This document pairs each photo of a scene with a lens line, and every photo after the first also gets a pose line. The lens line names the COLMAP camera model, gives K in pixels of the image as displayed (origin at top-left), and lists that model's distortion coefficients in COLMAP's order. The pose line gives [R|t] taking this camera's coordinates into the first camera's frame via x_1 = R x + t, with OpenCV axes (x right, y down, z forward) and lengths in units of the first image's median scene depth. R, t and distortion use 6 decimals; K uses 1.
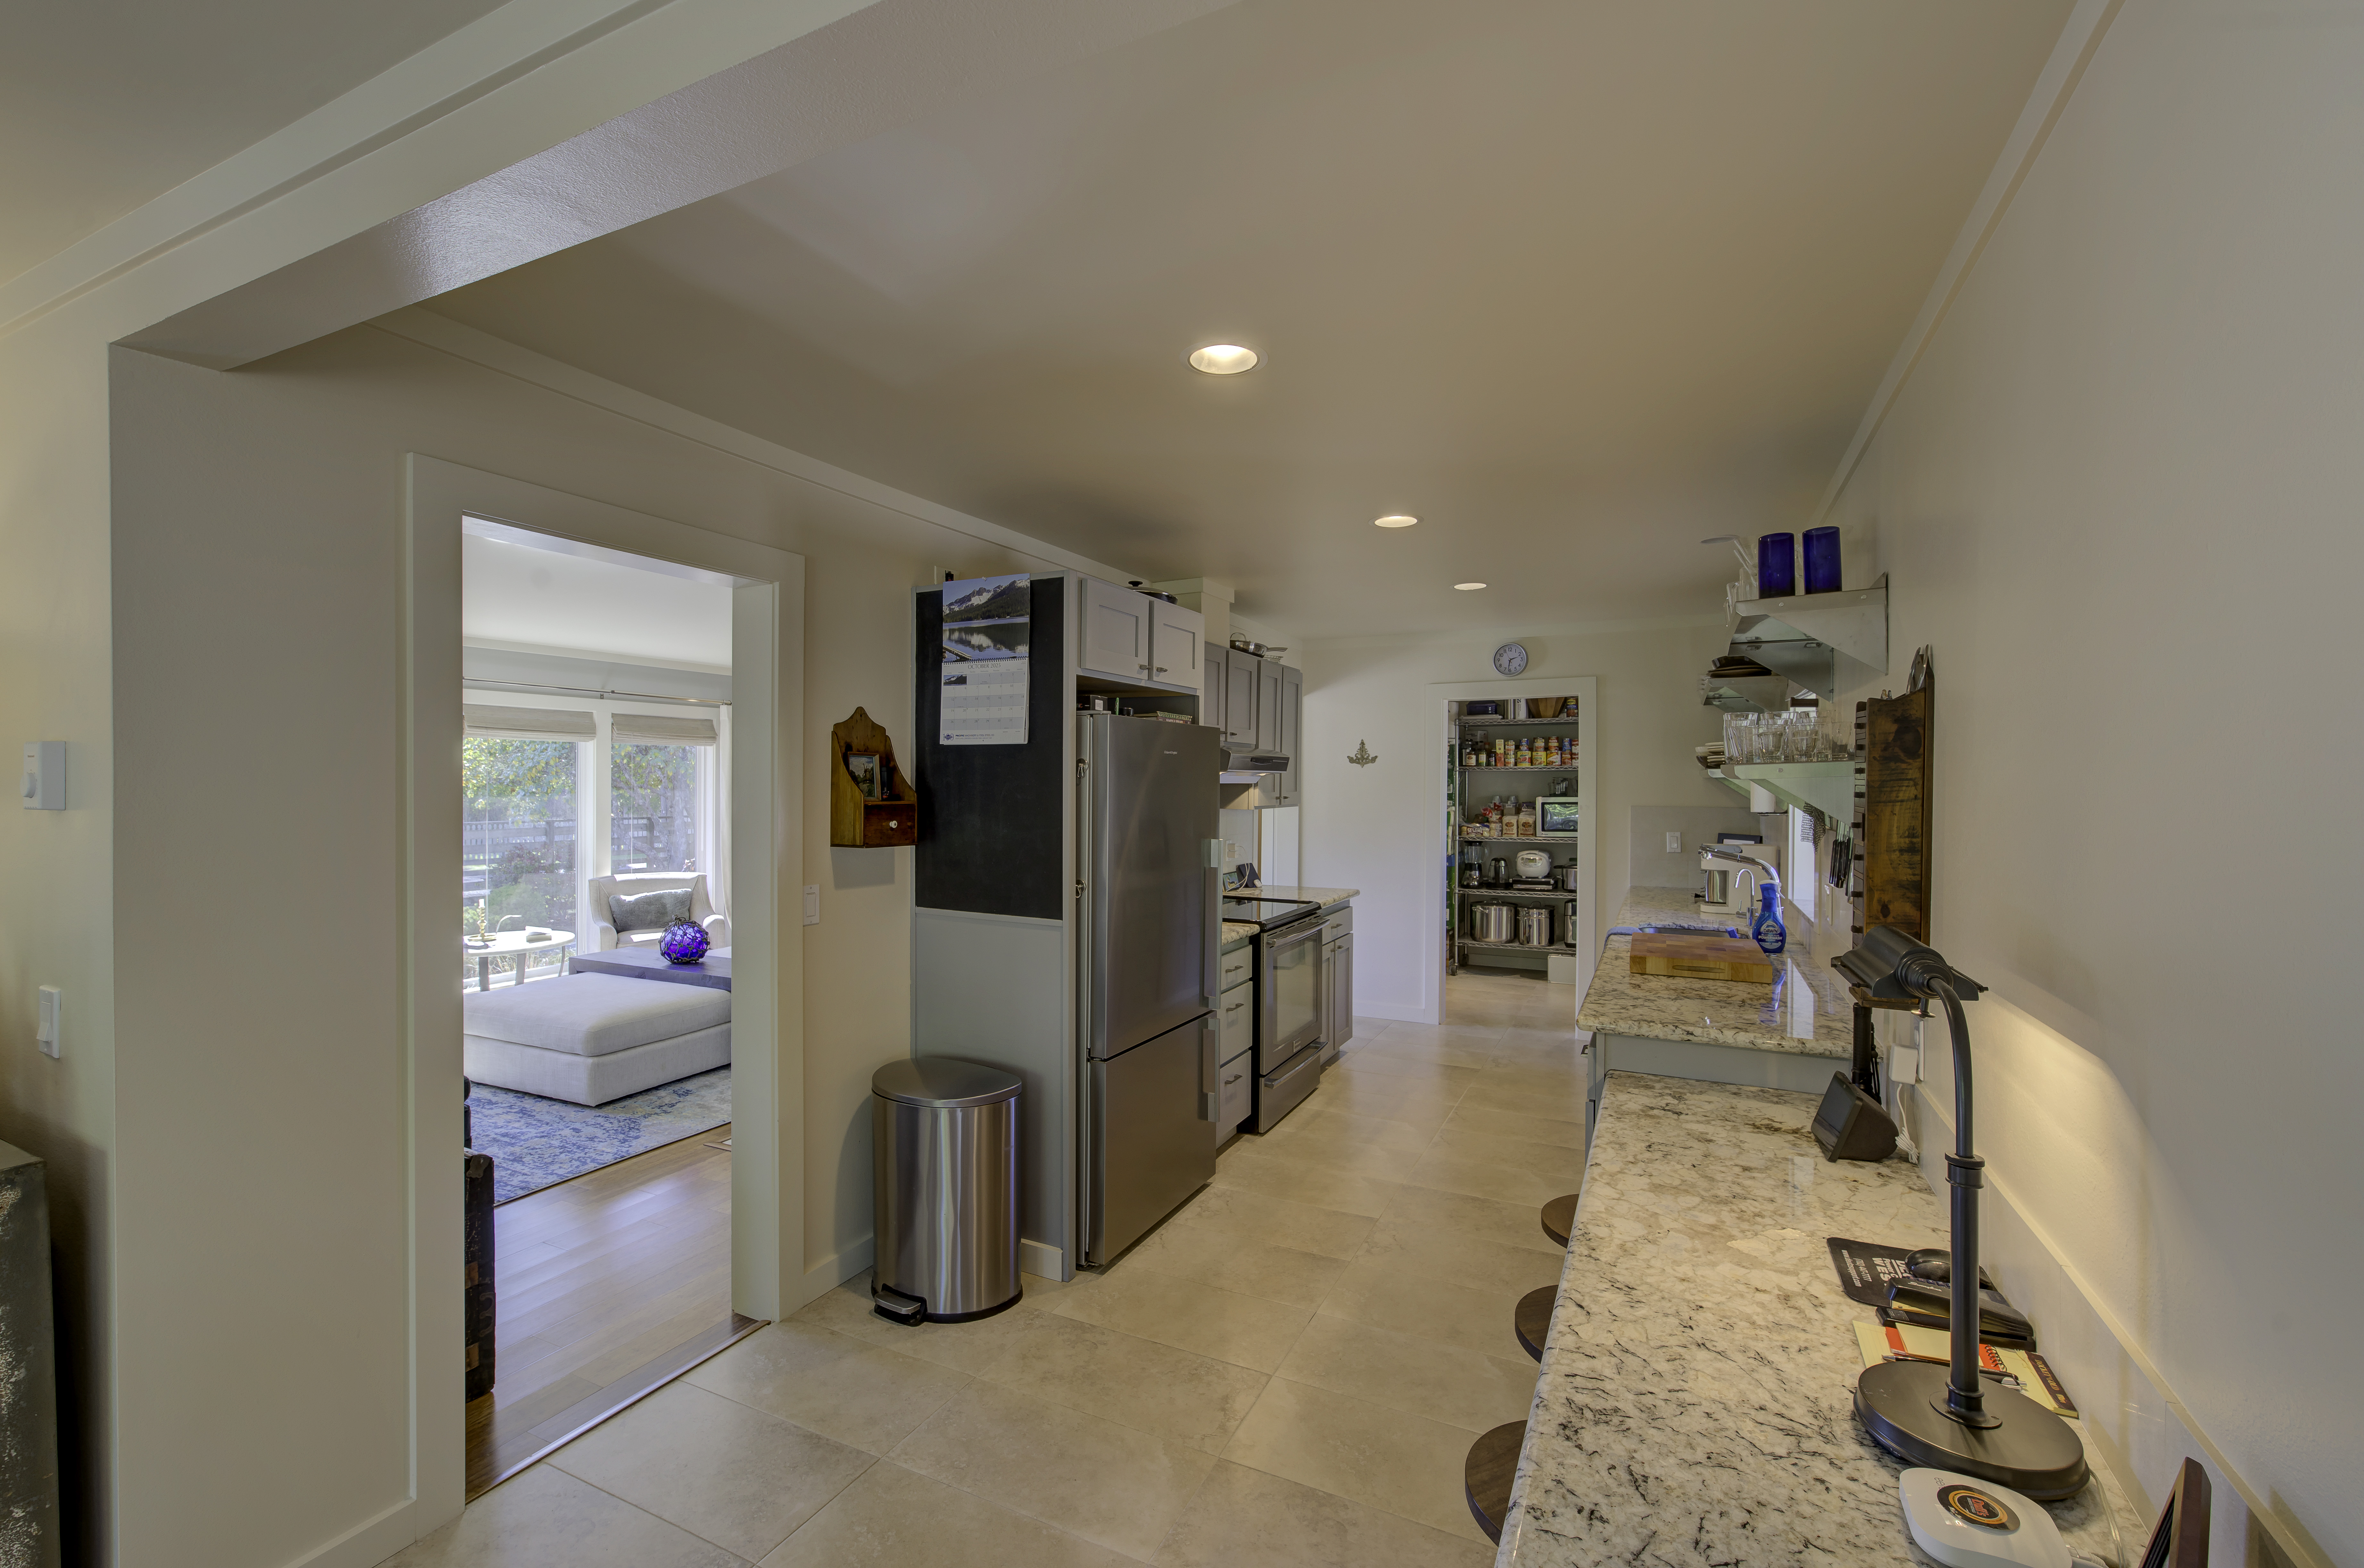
lens RADIAL K [[1007.8, 0, 1186.8], [0, 1007.8, 788.4], [0, 0, 1]] dist [-0.001450, 0.001415]
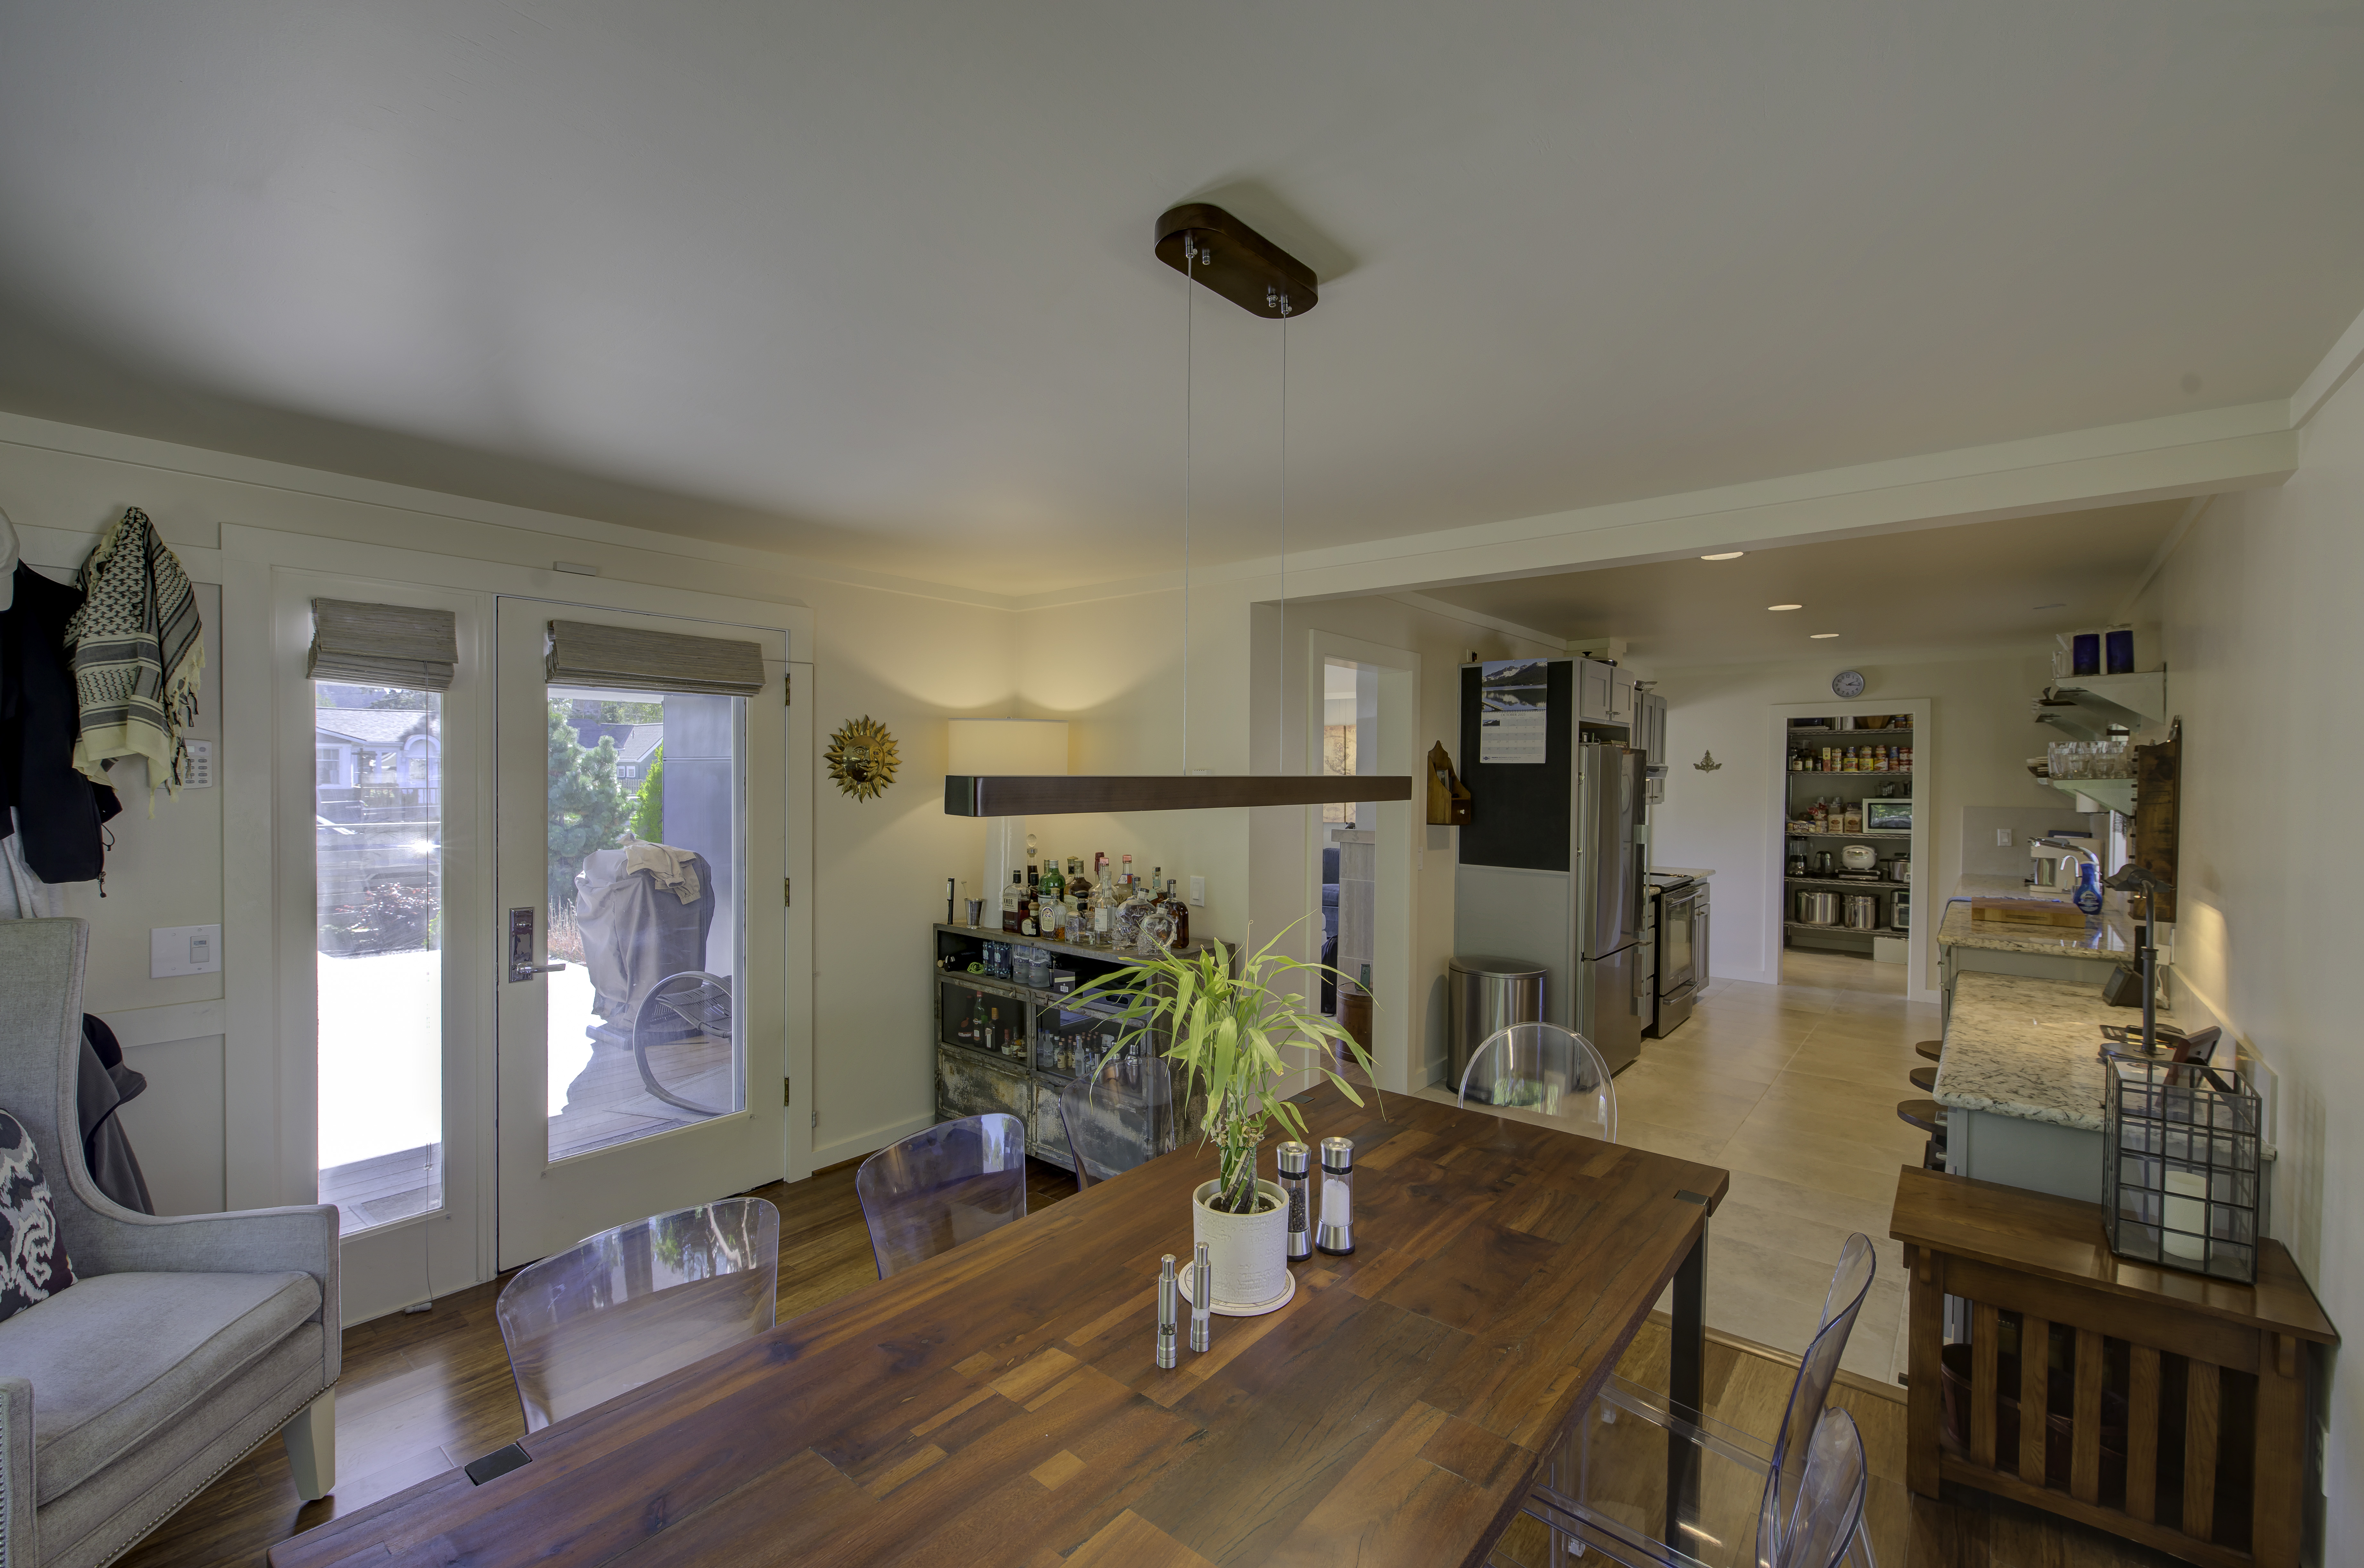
lens RADIAL K [[1007.8, 0, 1178.0], [0, 1007.8, 788.2], [0, 0, 1]] dist [-0.001450, 0.001415]
pose [[0.972825, 0.007230, -0.231428, -0.253085], [-0.006364, 0.999970, 0.004487, -0.005035], [0.231454, -0.002892, 0.972842, -0.506996]]
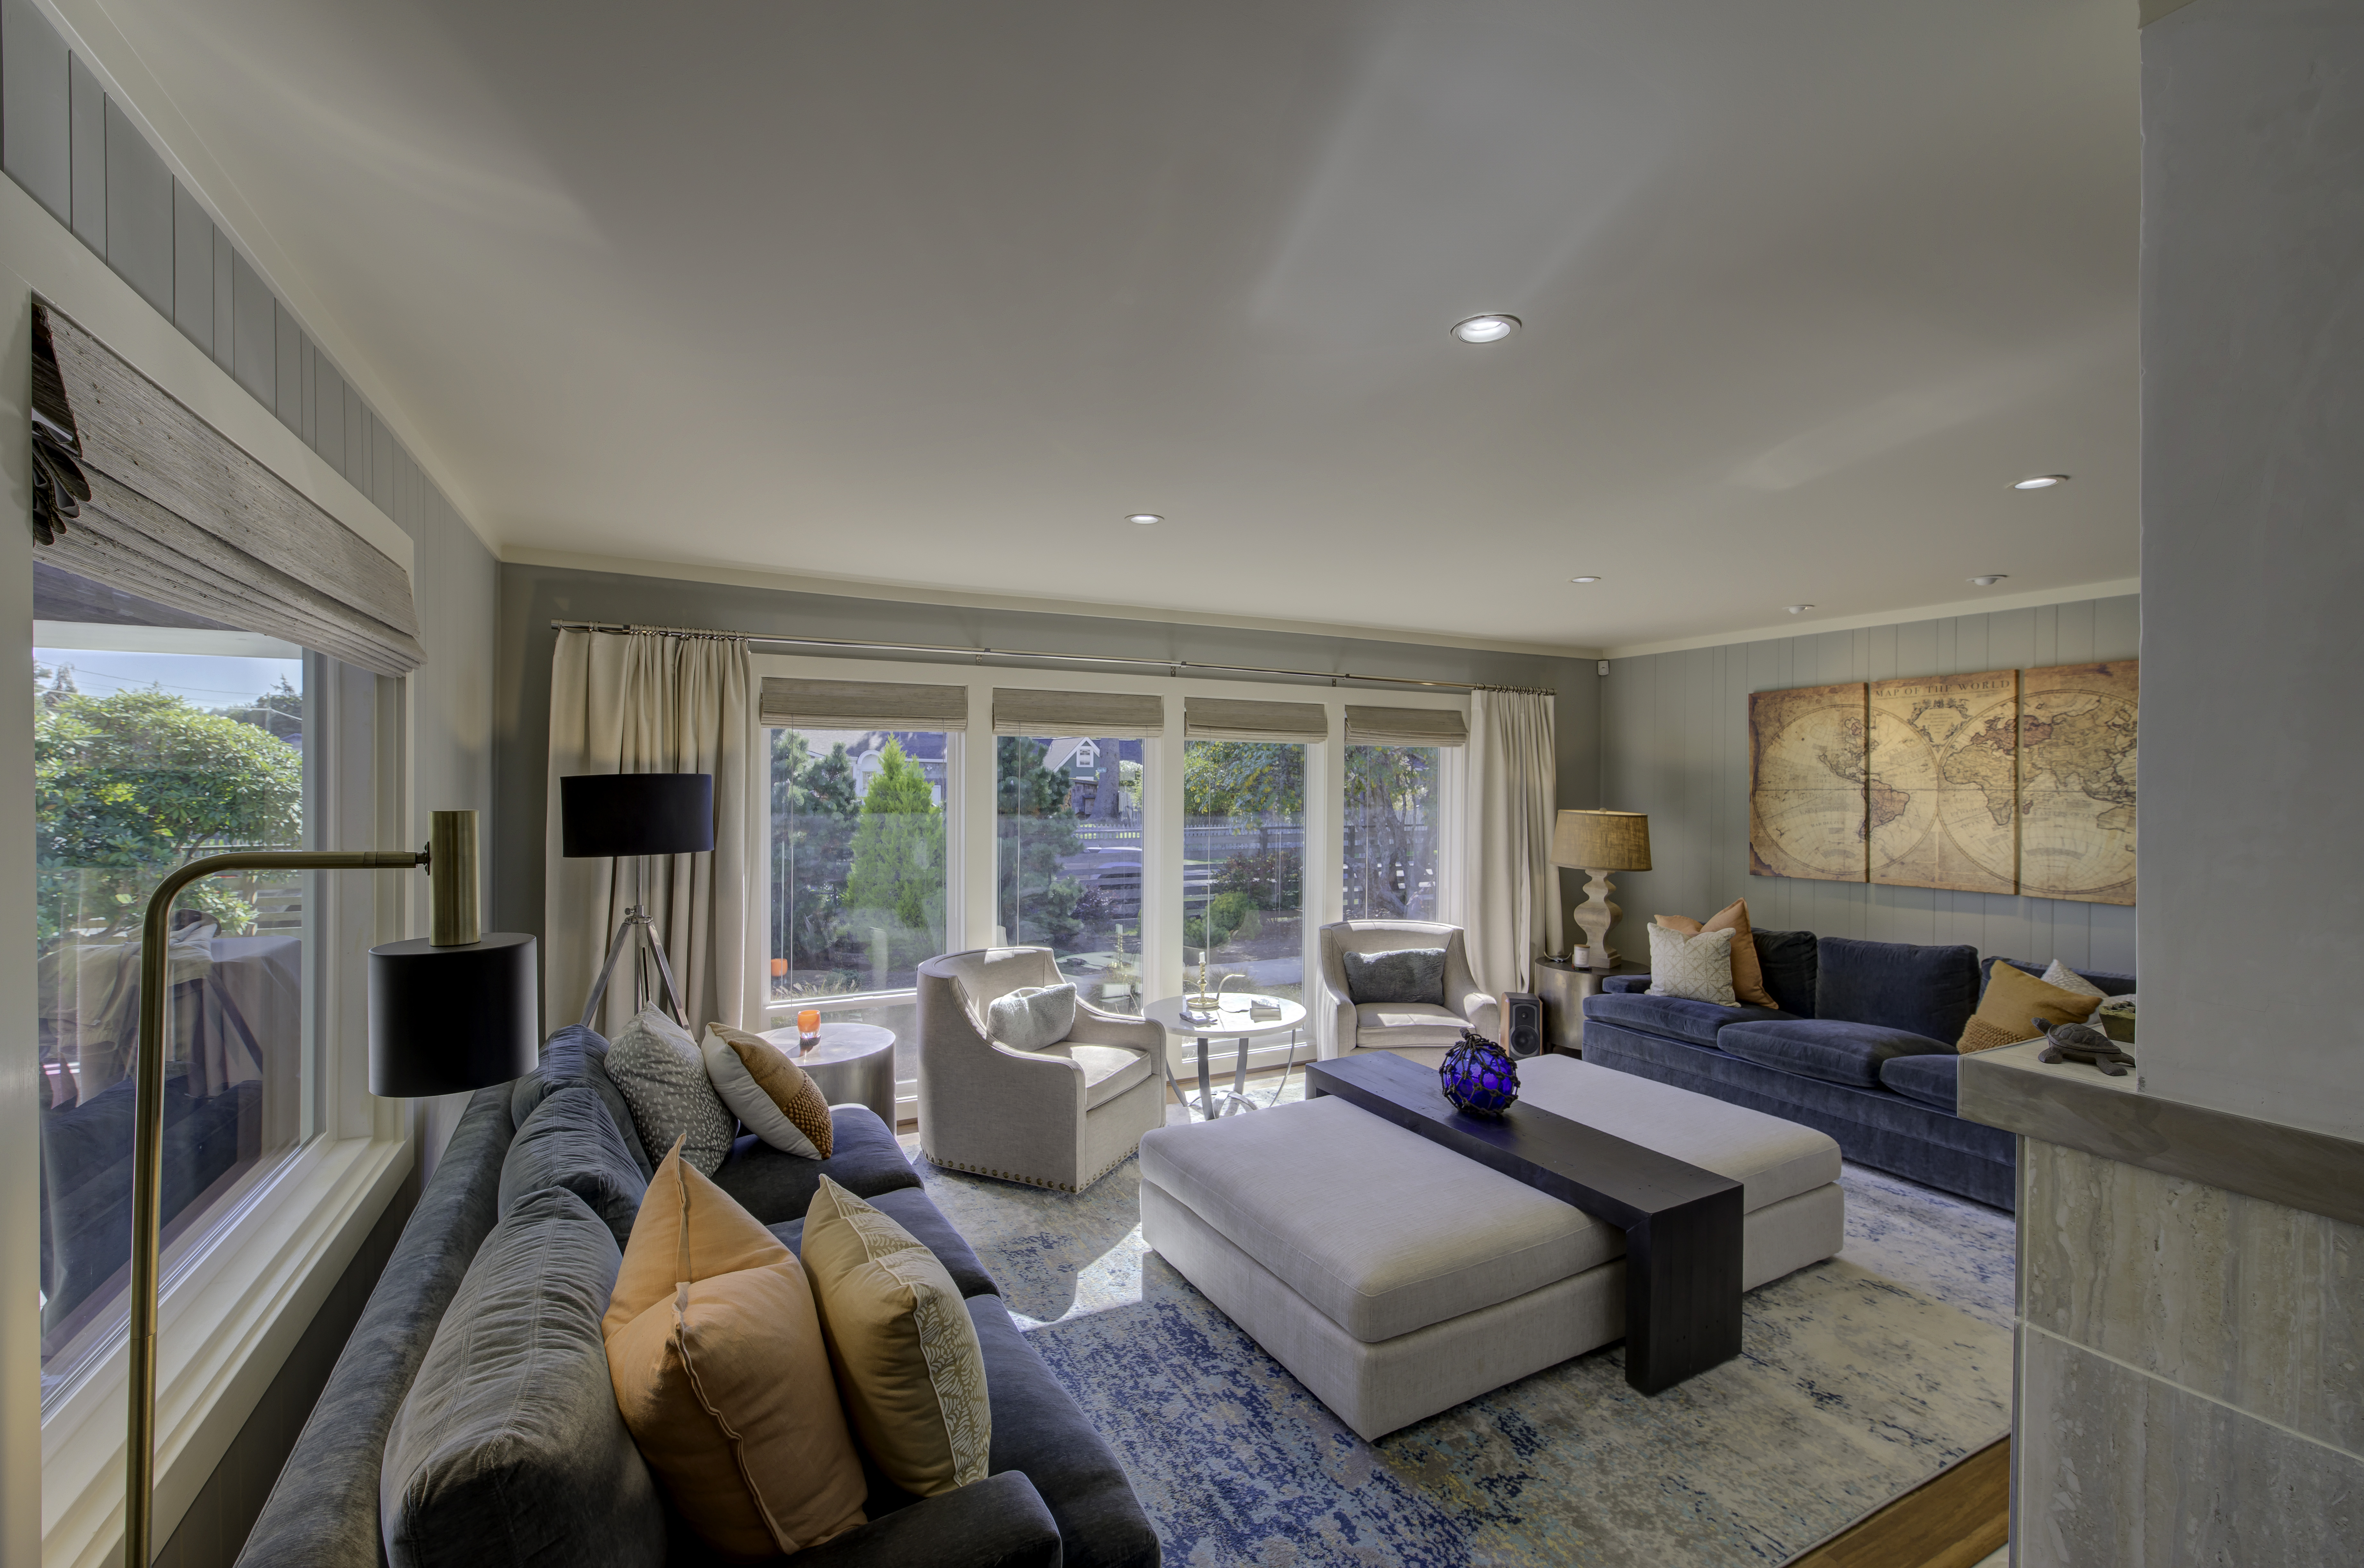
lens RADIAL K [[1007.8, 0, 1179.6], [0, 1007.8, 787.4], [0, 0, 1]] dist [-0.001450, 0.001415]
pose [[0.801915, 0.003577, -0.597427, -0.359065], [-0.004743, 0.999989, -0.000380, -0.019870], [0.597419, 0.003138, 0.801923, 0.526186]]
